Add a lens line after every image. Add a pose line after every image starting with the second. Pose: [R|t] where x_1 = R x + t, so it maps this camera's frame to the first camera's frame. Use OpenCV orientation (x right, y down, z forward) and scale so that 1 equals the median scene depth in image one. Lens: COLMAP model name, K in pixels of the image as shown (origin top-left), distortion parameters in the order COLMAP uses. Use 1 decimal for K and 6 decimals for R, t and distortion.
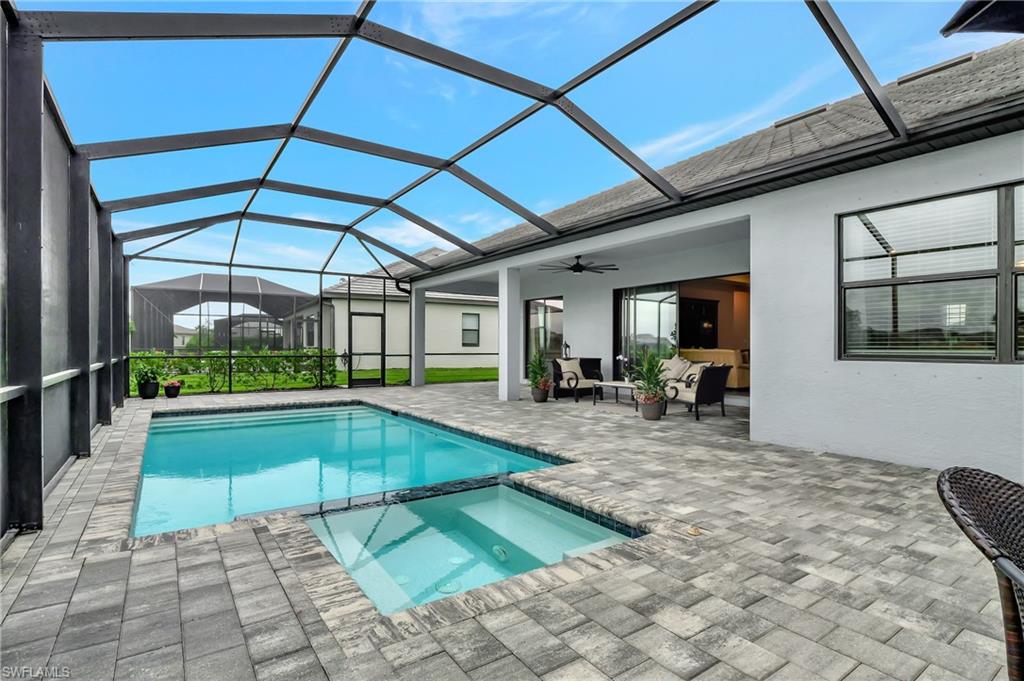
lens RADIAL K [[494.9, 0, 502.4], [0, 494.9, 344.7], [0, 0, 1]] dist [-0.007454, -0.002481]
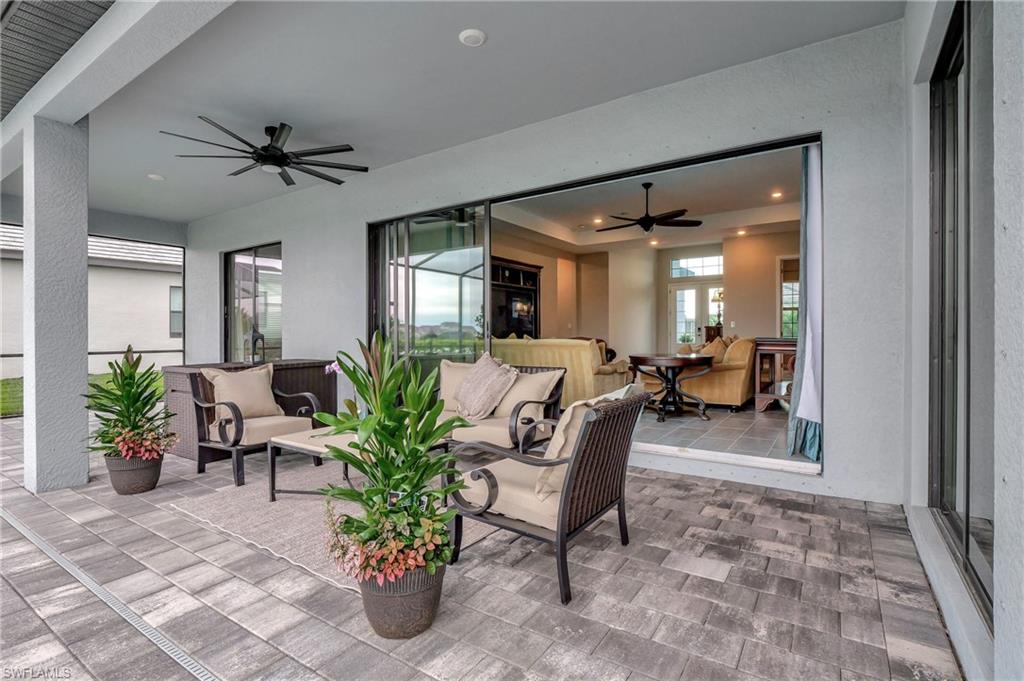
lens RADIAL K [[494.9, 0, 507.3], [0, 494.9, 338.4], [0, 0, 1]] dist [-0.007454, -0.002481]
pose [[0.923921, -0.008647, 0.382486, 0.166940], [0.005899, 0.999948, 0.008357, 0.003250], [-0.382538, -0.005465, 0.923923, 0.489045]]
